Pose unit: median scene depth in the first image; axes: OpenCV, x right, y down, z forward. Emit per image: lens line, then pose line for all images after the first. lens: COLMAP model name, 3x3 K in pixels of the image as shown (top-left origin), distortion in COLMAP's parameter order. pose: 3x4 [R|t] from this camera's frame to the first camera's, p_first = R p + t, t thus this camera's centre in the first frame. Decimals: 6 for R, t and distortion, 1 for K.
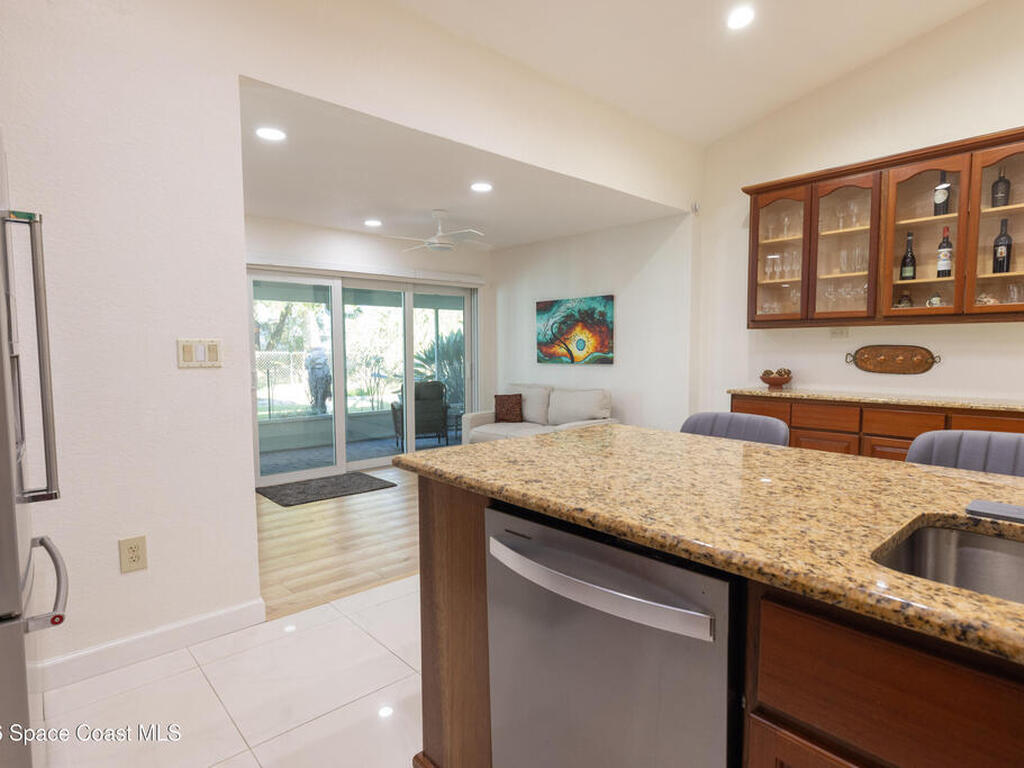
lens RADIAL K [[576.2, 0, 515.5], [0, 576.2, 388.6], [0, 0, 1]] dist [0.000427, -0.002209]
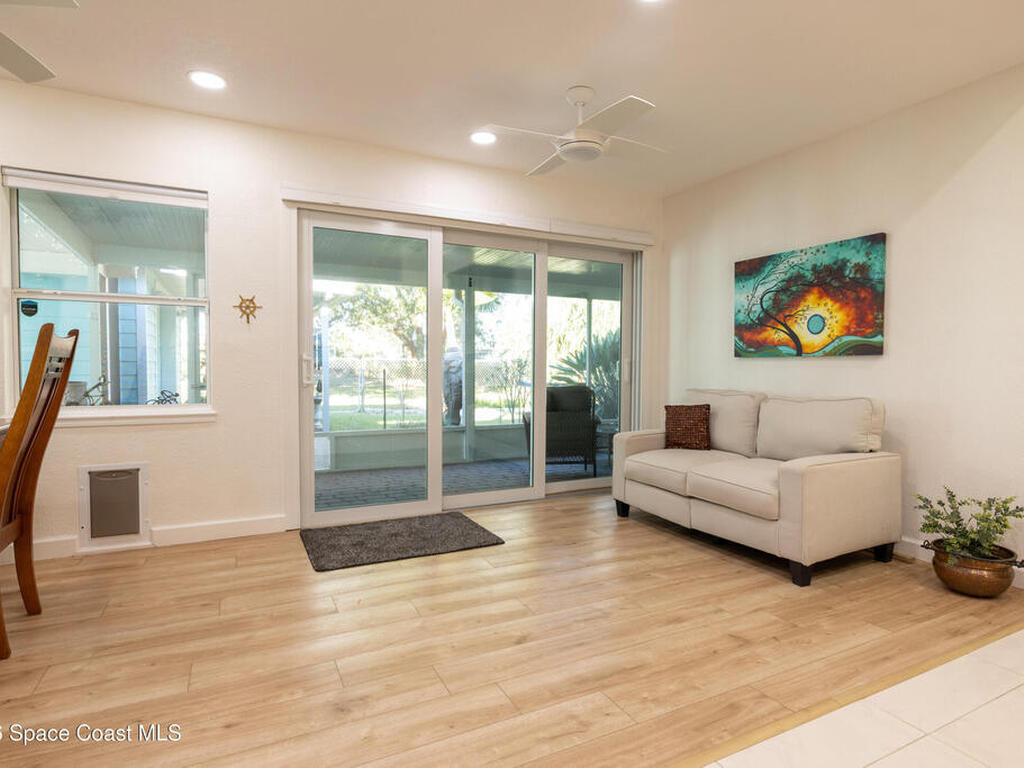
lens RADIAL K [[576.2, 0, 528.6], [0, 576.2, 378.1], [0, 0, 1]] dist [0.000427, -0.002209]
pose [[0.967209, 0.017513, -0.253377, -0.021780], [-0.030005, 0.998513, -0.045522, 0.015020], [0.252203, 0.051632, 0.966296, 0.340110]]
